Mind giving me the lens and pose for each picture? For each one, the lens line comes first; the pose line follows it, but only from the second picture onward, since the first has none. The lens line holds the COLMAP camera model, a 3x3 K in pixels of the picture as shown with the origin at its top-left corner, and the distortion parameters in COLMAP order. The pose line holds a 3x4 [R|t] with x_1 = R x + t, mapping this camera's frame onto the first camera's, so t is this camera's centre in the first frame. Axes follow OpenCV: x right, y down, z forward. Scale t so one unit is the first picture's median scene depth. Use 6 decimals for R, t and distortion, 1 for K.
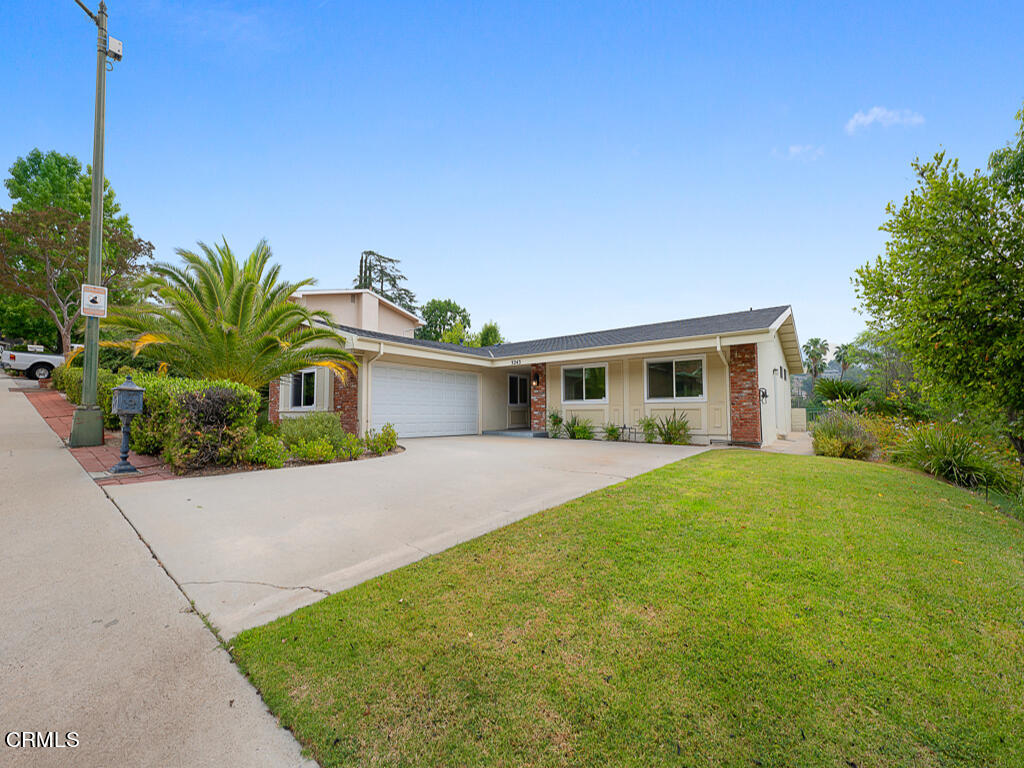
lens RADIAL K [[434.9, 0, 507.6], [0, 434.9, 388.9], [0, 0, 1]] dist [-0.002360, -0.000536]
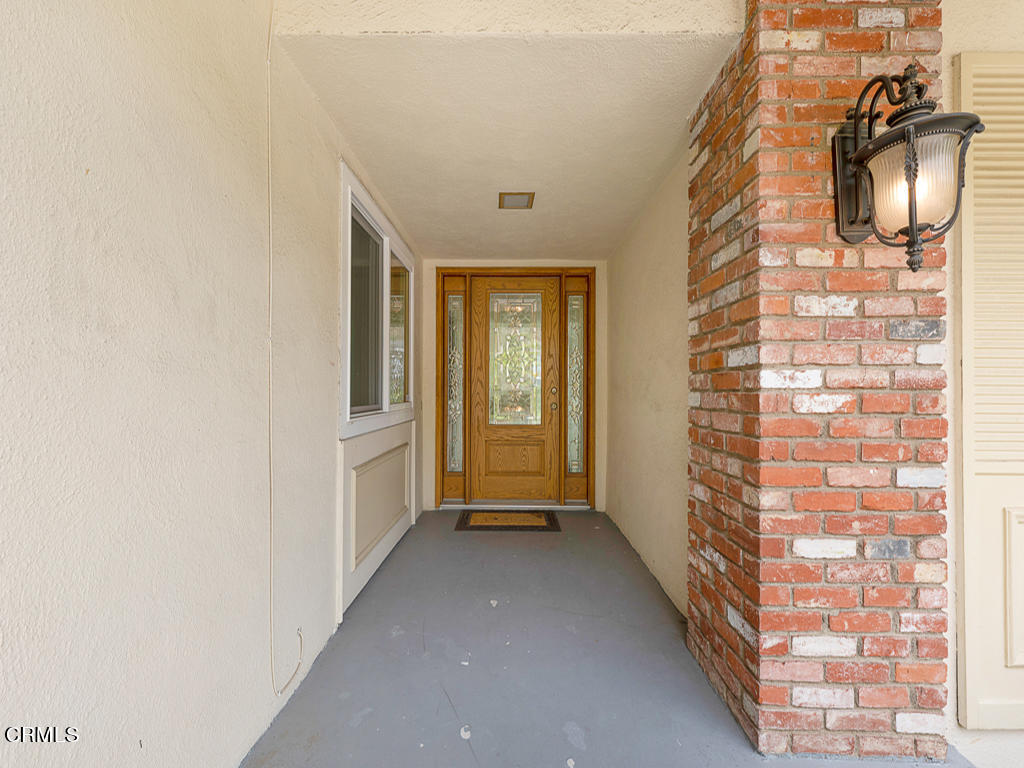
lens RADIAL K [[418.4, 0, 510.4], [0, 418.4, 391.5], [0, 0, 1]] dist [0.002423, 0.000260]
pose [[0.796328, 0.010315, 0.604777, -0.044312], [-0.041458, 0.998434, 0.037561, 0.026200], [-0.603442, -0.054983, 0.795509, 1.143092]]
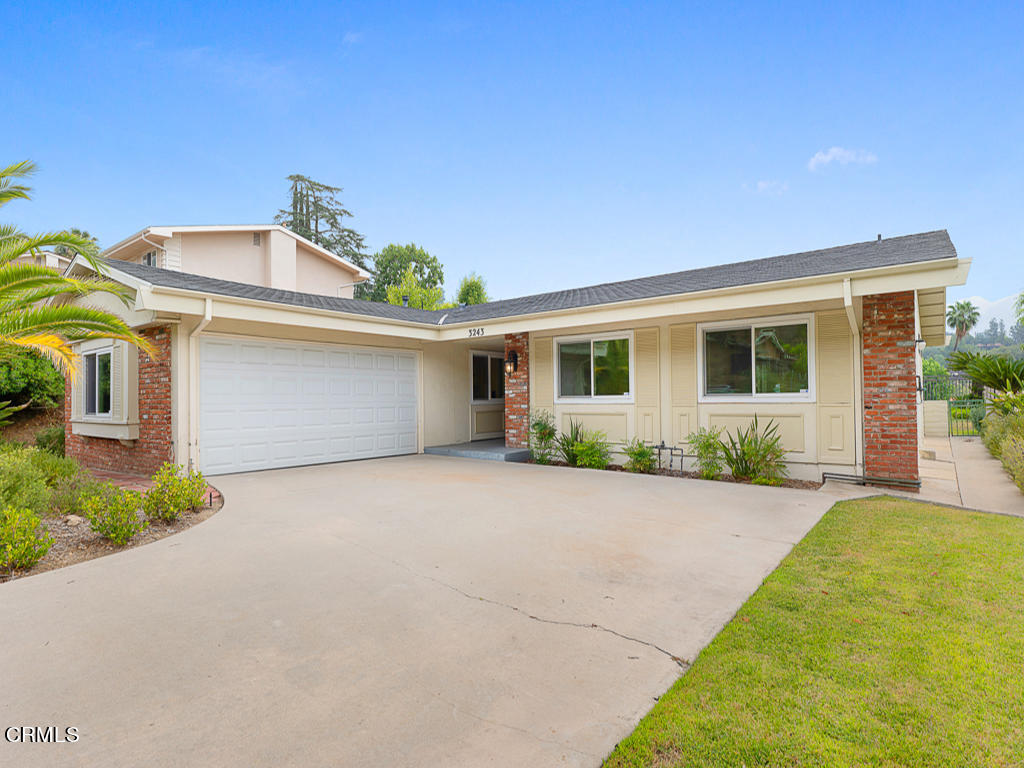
lens RADIAL K [[563.7, 0, 507.2], [0, 563.7, 387.9], [0, 0, 1]] dist [-0.003544, 0.000796]
pose [[0.999951, -0.009915, -0.000713, 0.068801], [0.009935, 0.999218, 0.038280, -0.017060], [0.000333, -0.038285, 0.999267, 0.273277]]
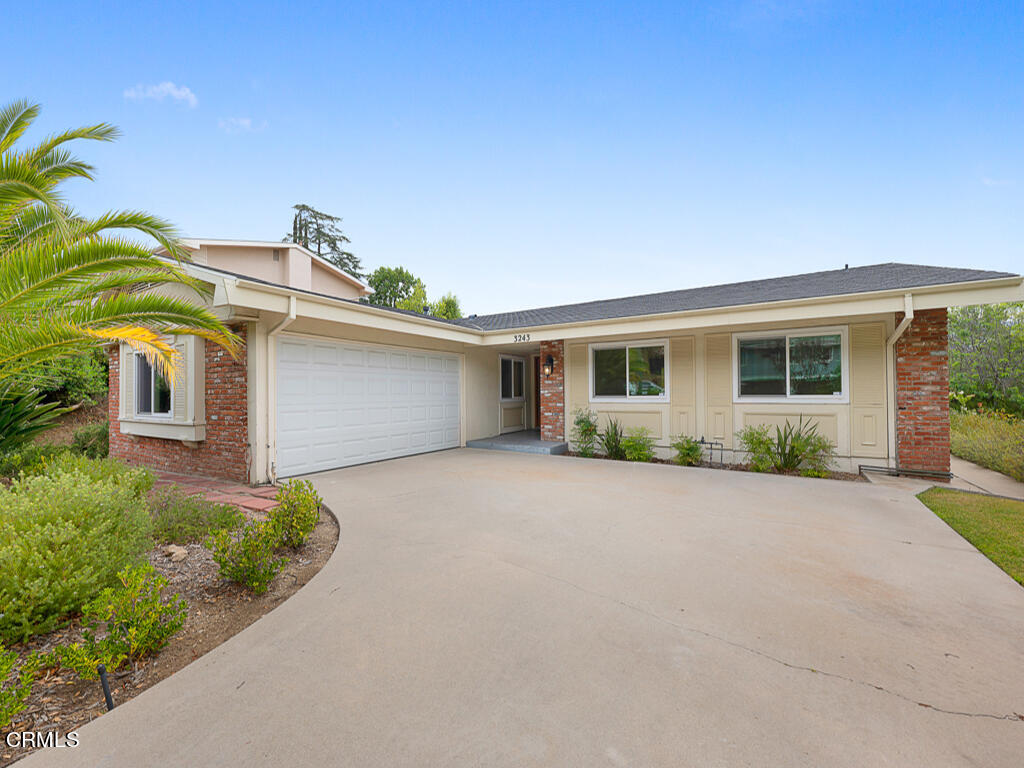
lens RADIAL K [[434.9, 0, 511.9], [0, 434.9, 386.6], [0, 0, 1]] dist [-0.002360, -0.000536]
pose [[0.992484, -0.004861, 0.122276, -0.084845], [-0.000231, 0.999134, 0.041600, -0.018190], [-0.122372, -0.041316, 0.991624, 0.405003]]
